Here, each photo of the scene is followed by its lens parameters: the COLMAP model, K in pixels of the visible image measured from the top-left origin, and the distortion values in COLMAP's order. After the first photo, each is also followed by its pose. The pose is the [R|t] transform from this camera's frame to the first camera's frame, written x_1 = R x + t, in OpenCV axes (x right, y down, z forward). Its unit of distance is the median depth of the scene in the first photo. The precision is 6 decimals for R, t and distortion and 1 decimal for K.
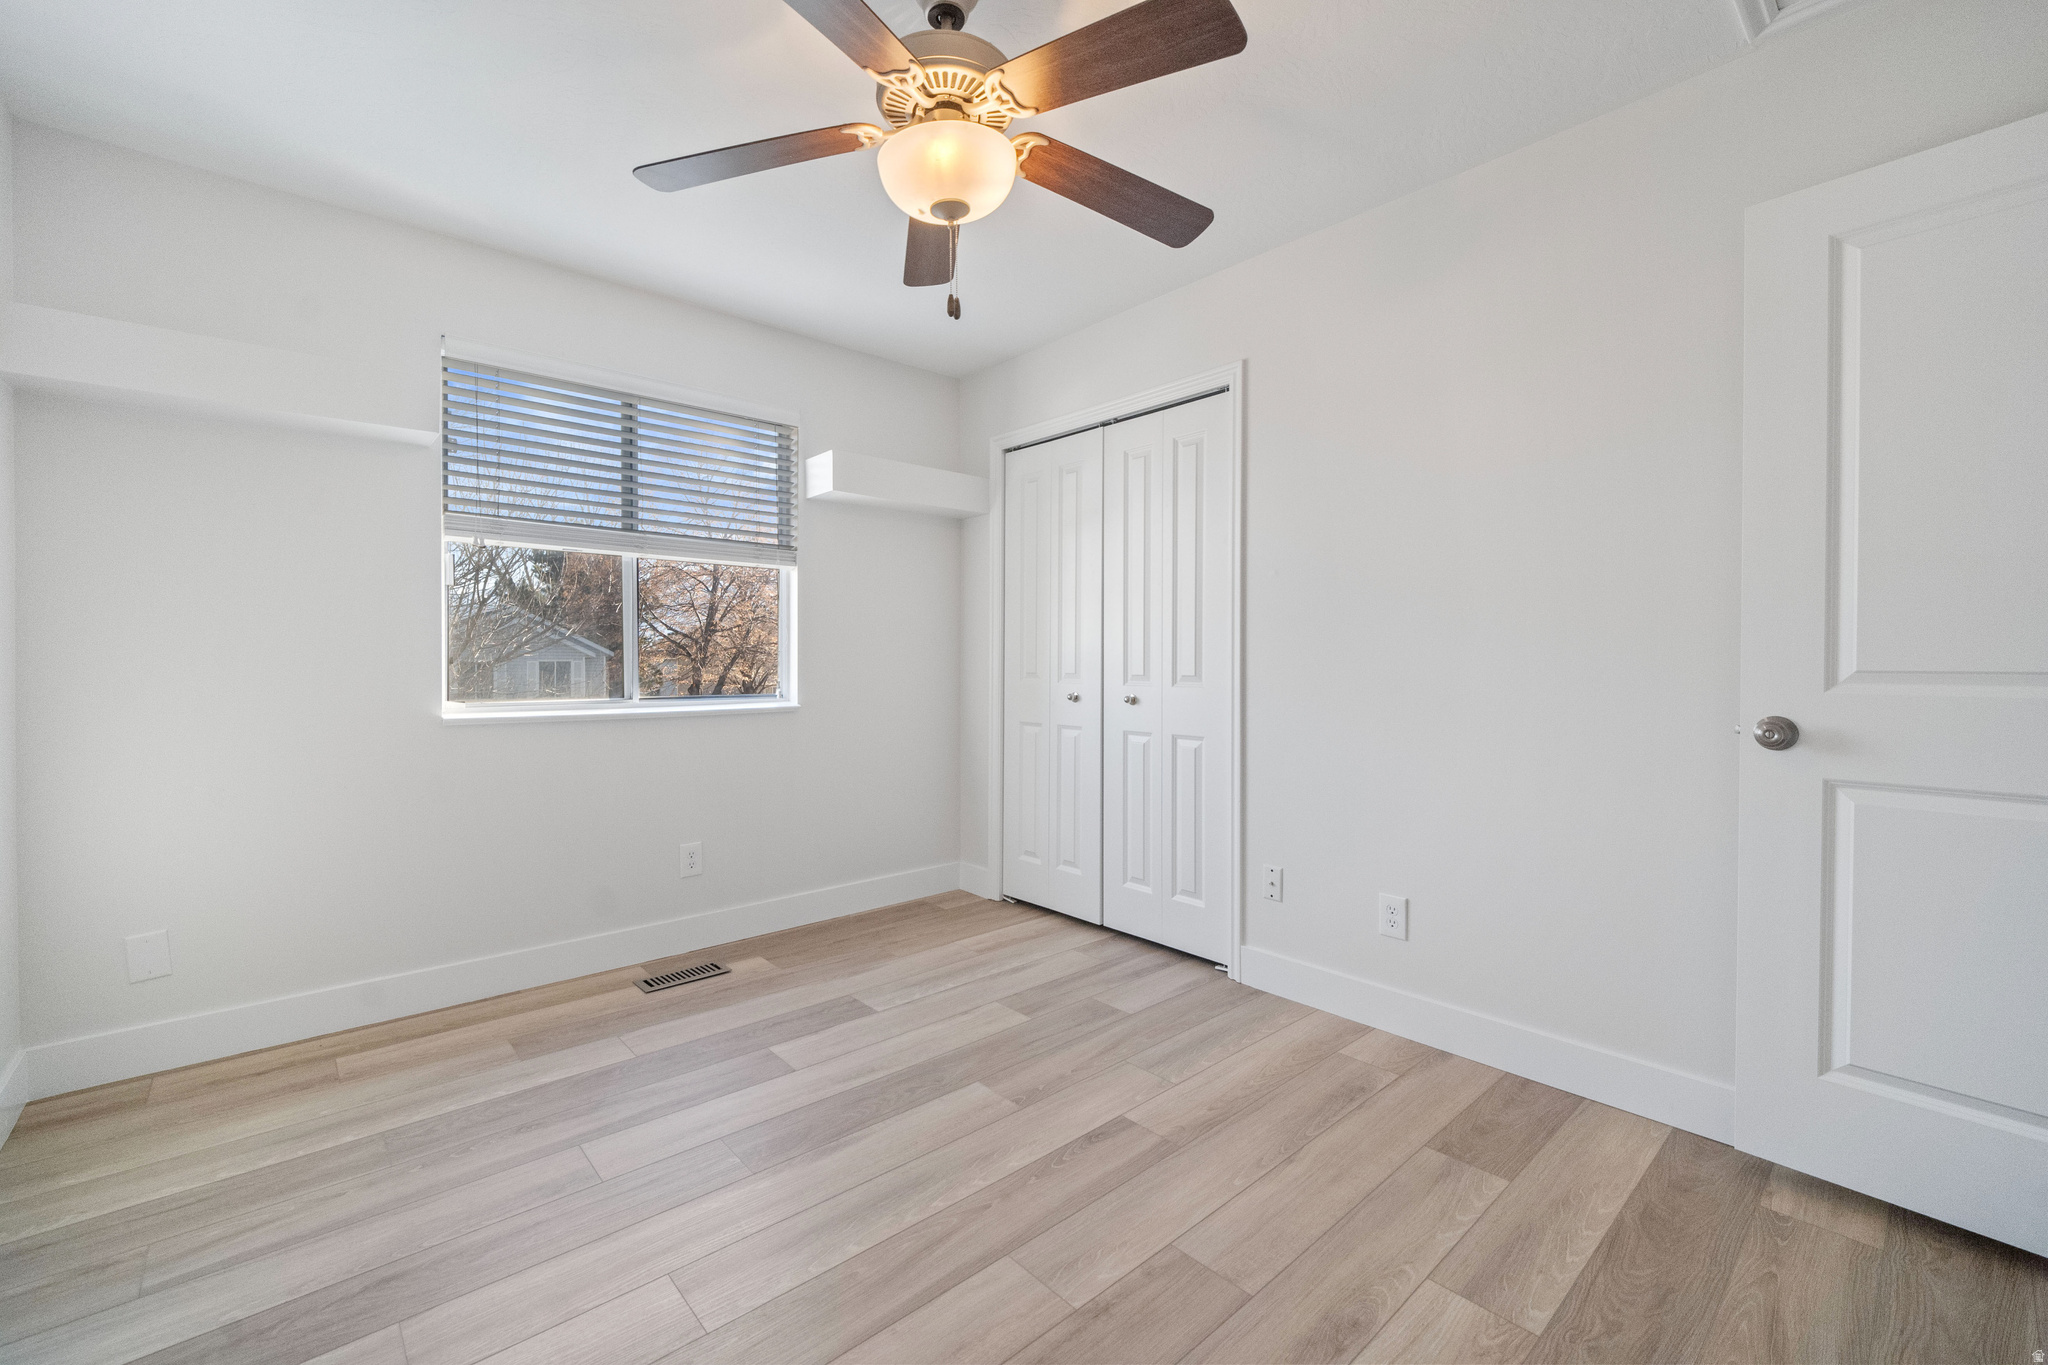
lens RADIAL K [[850.6, 0, 1023.5], [0, 850.6, 676.2], [0, 0, 1]] dist [0.013475, -0.003083]
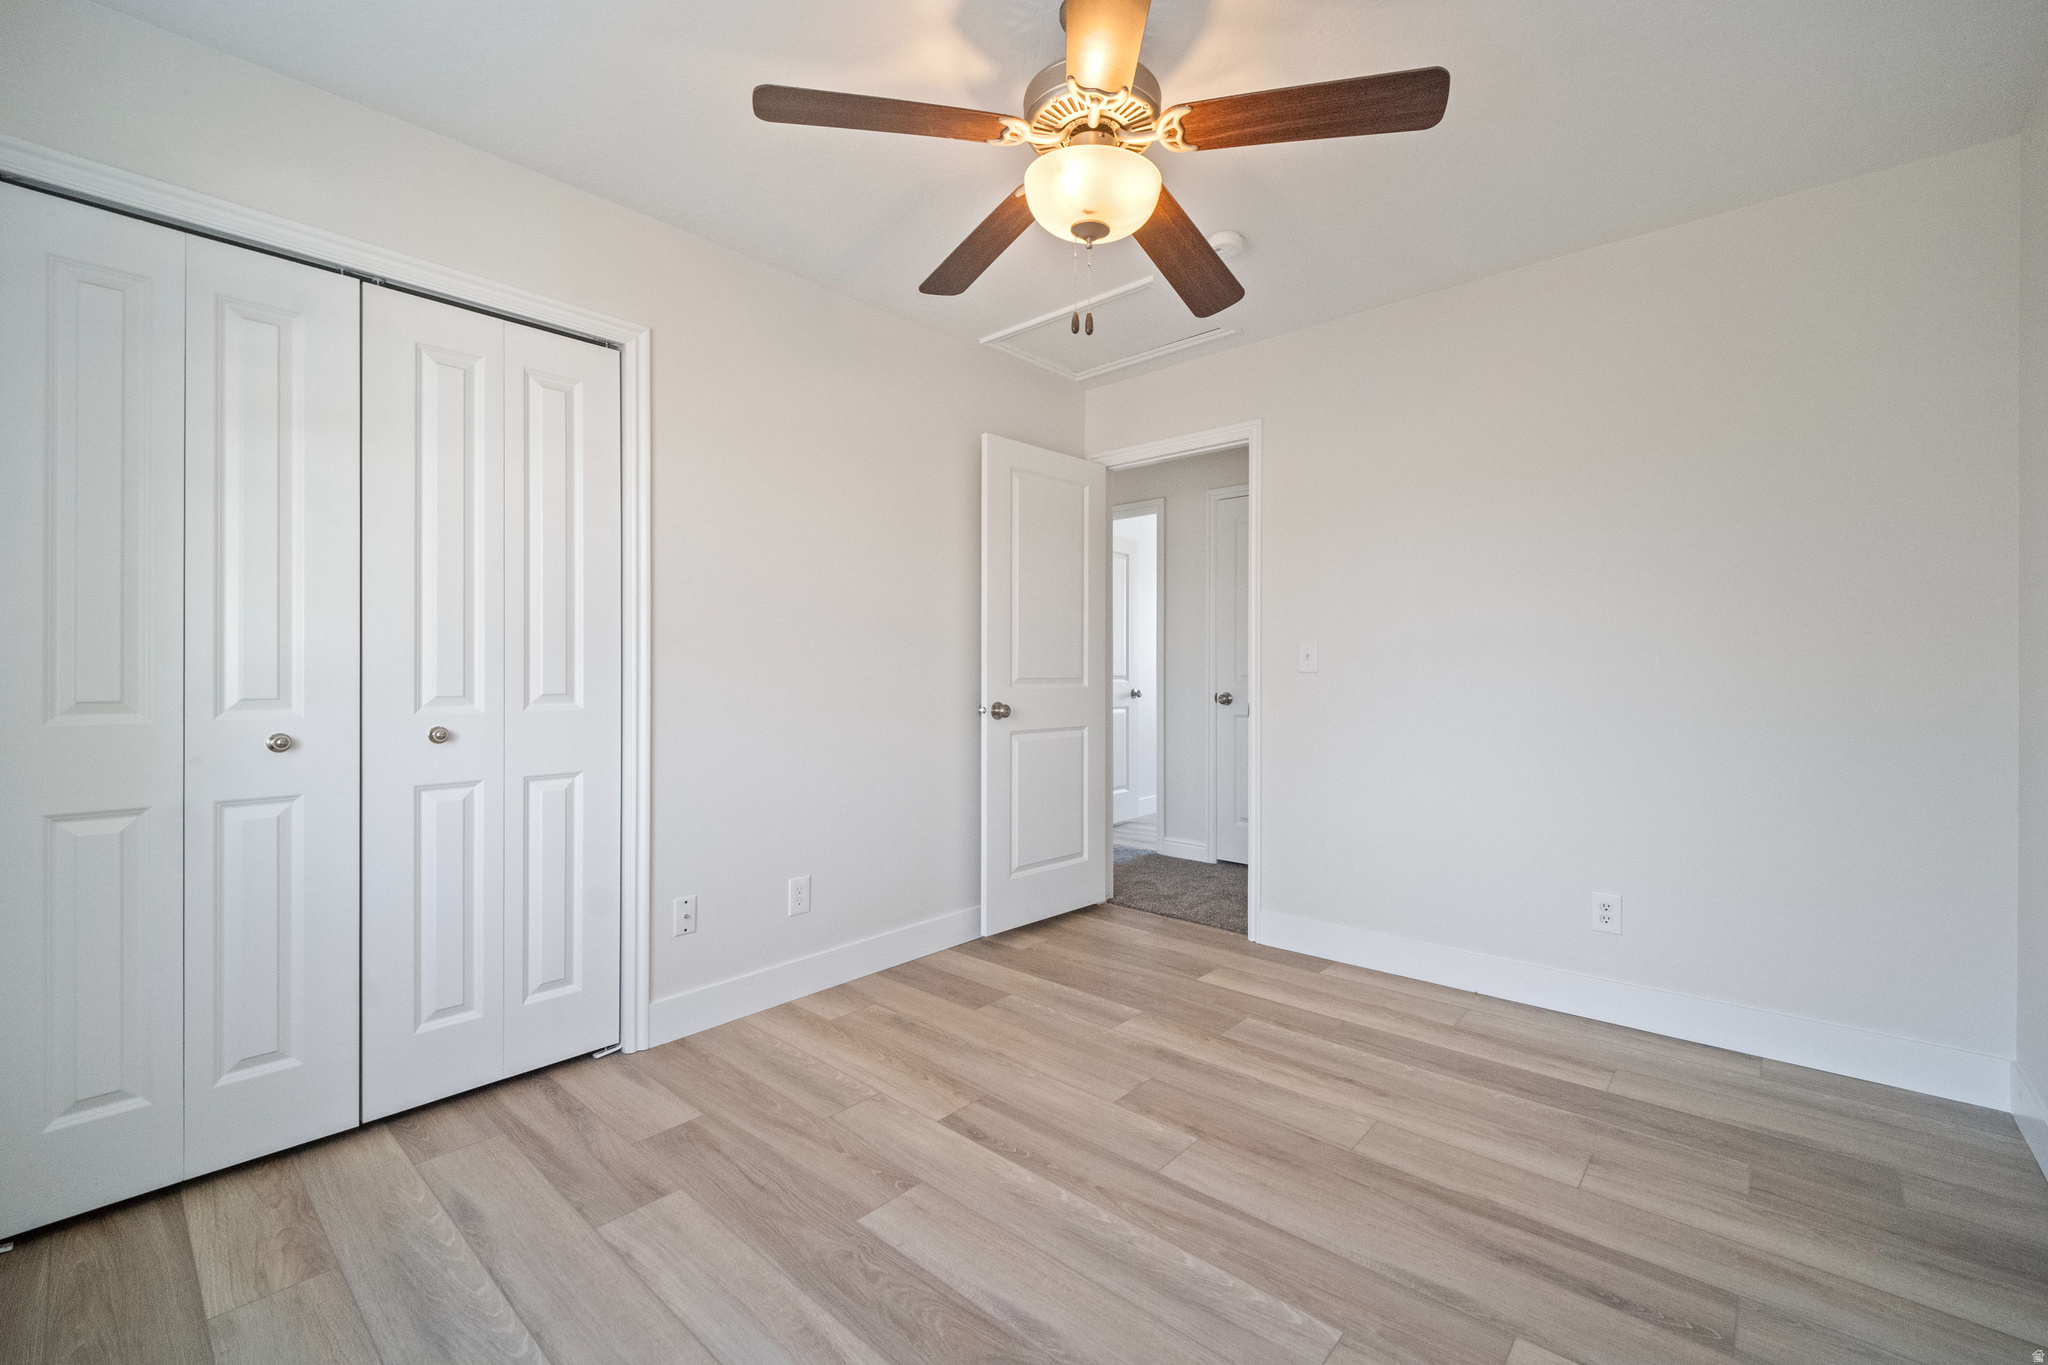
lens RADIAL K [[850.6, 0, 1030.1], [0, 850.6, 677.2], [0, 0, 1]] dist [0.013475, -0.003083]
pose [[-0.114260, -0.007821, 0.993420, -0.702542], [0.018408, 0.999781, 0.009989, -0.017928], [-0.993280, 0.019428, -0.114091, 0.773484]]
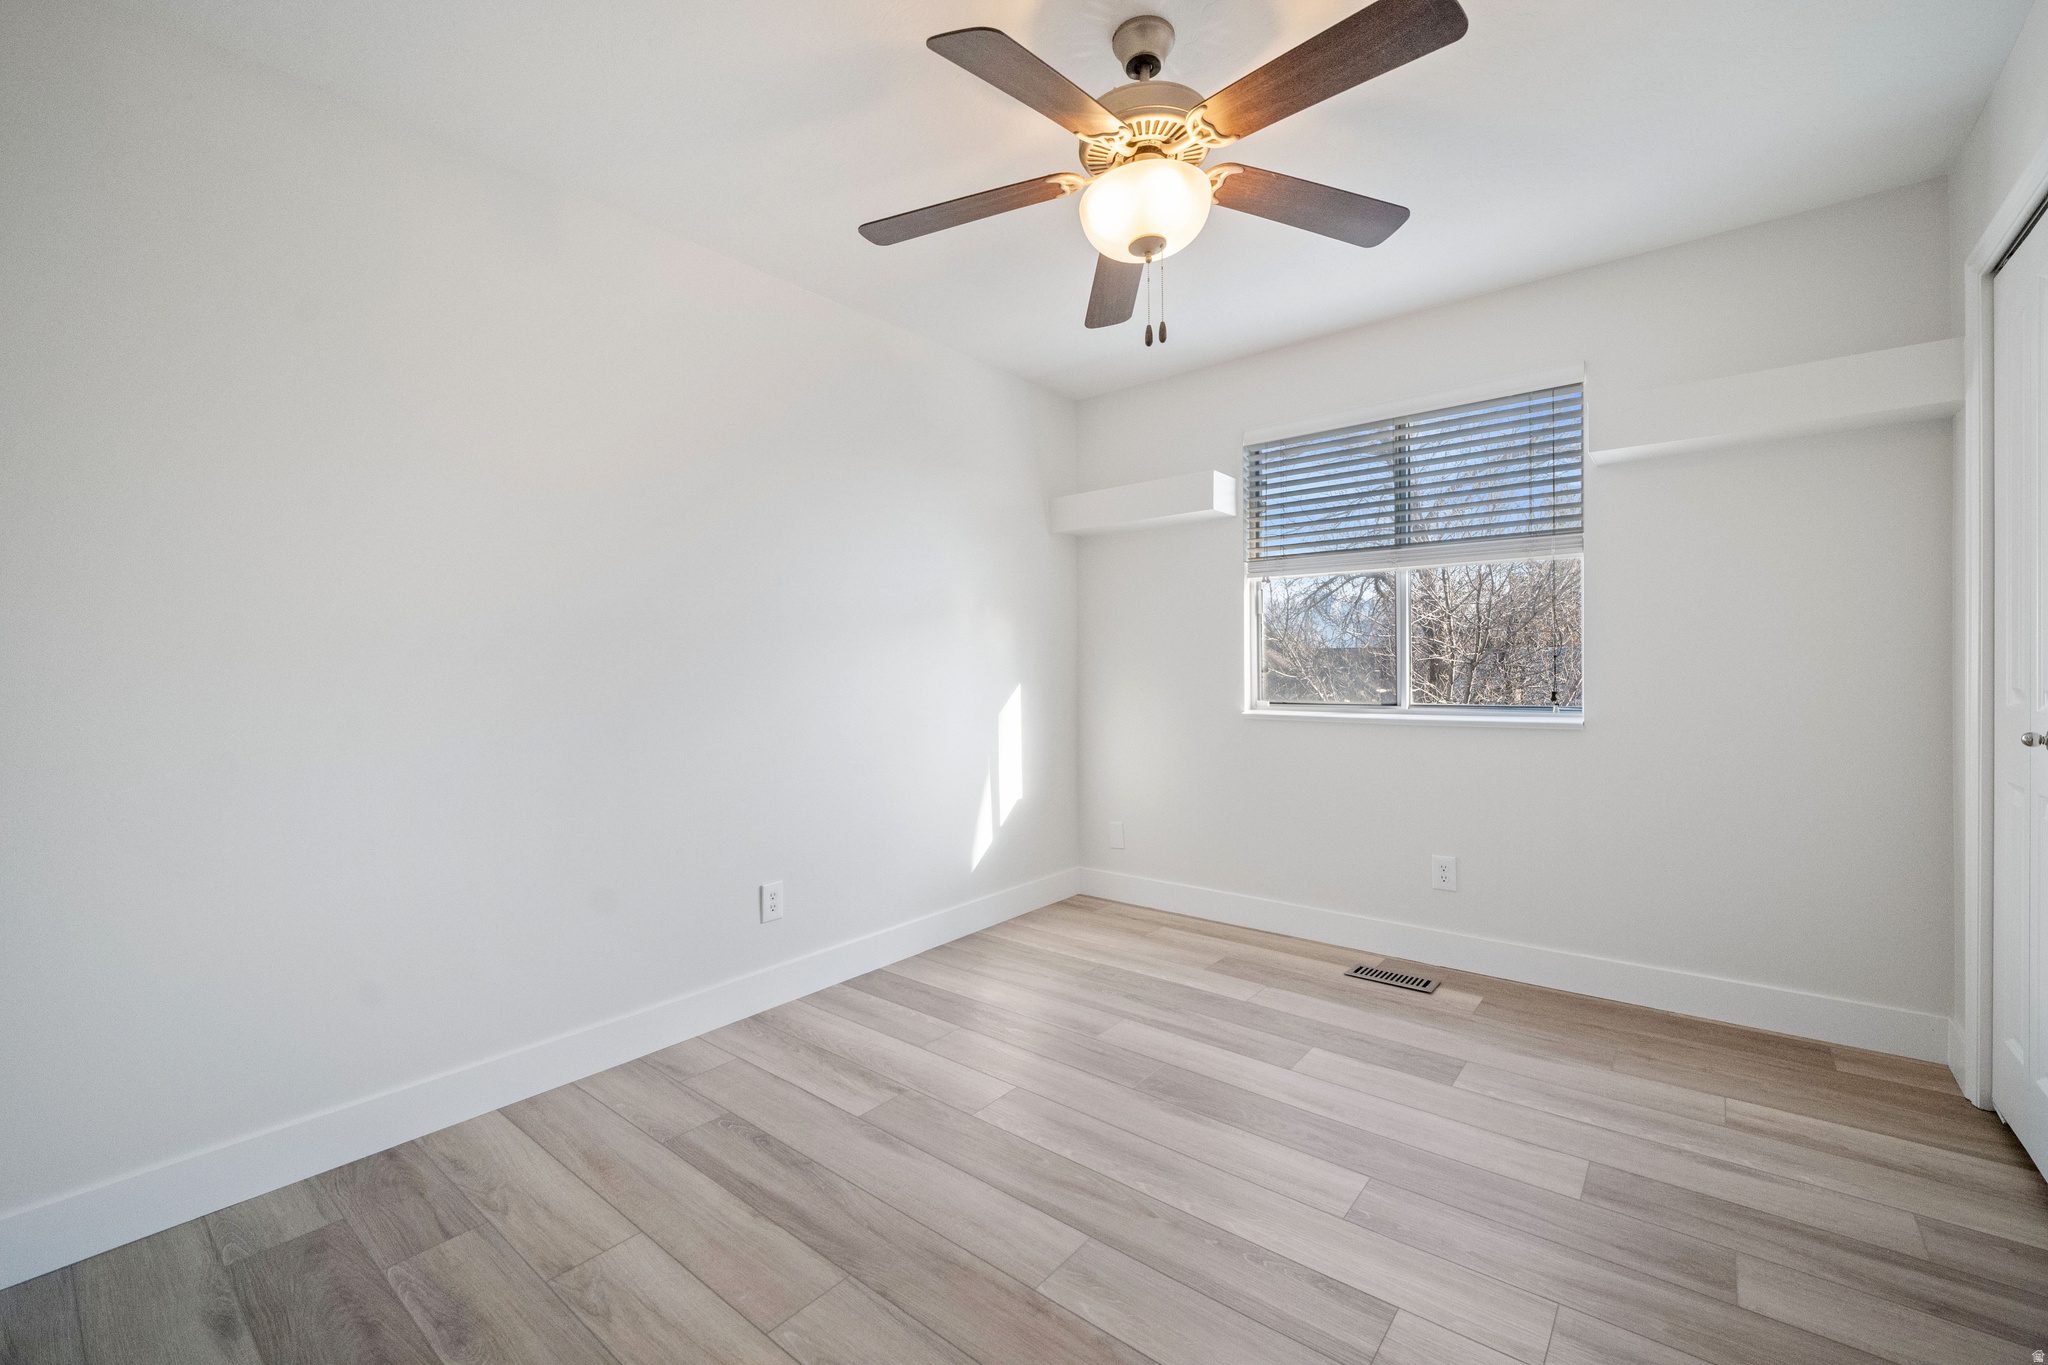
lens RADIAL K [[850.6, 0, 1020.9], [0, 850.6, 681.0], [0, 0, 1]] dist [0.013475, -0.003083]
pose [[0.150402, 0.012179, -0.988550, 0.599992], [-0.007446, 0.999910, 0.011186, -0.014378], [0.988597, 0.005678, 0.150480, 0.446867]]
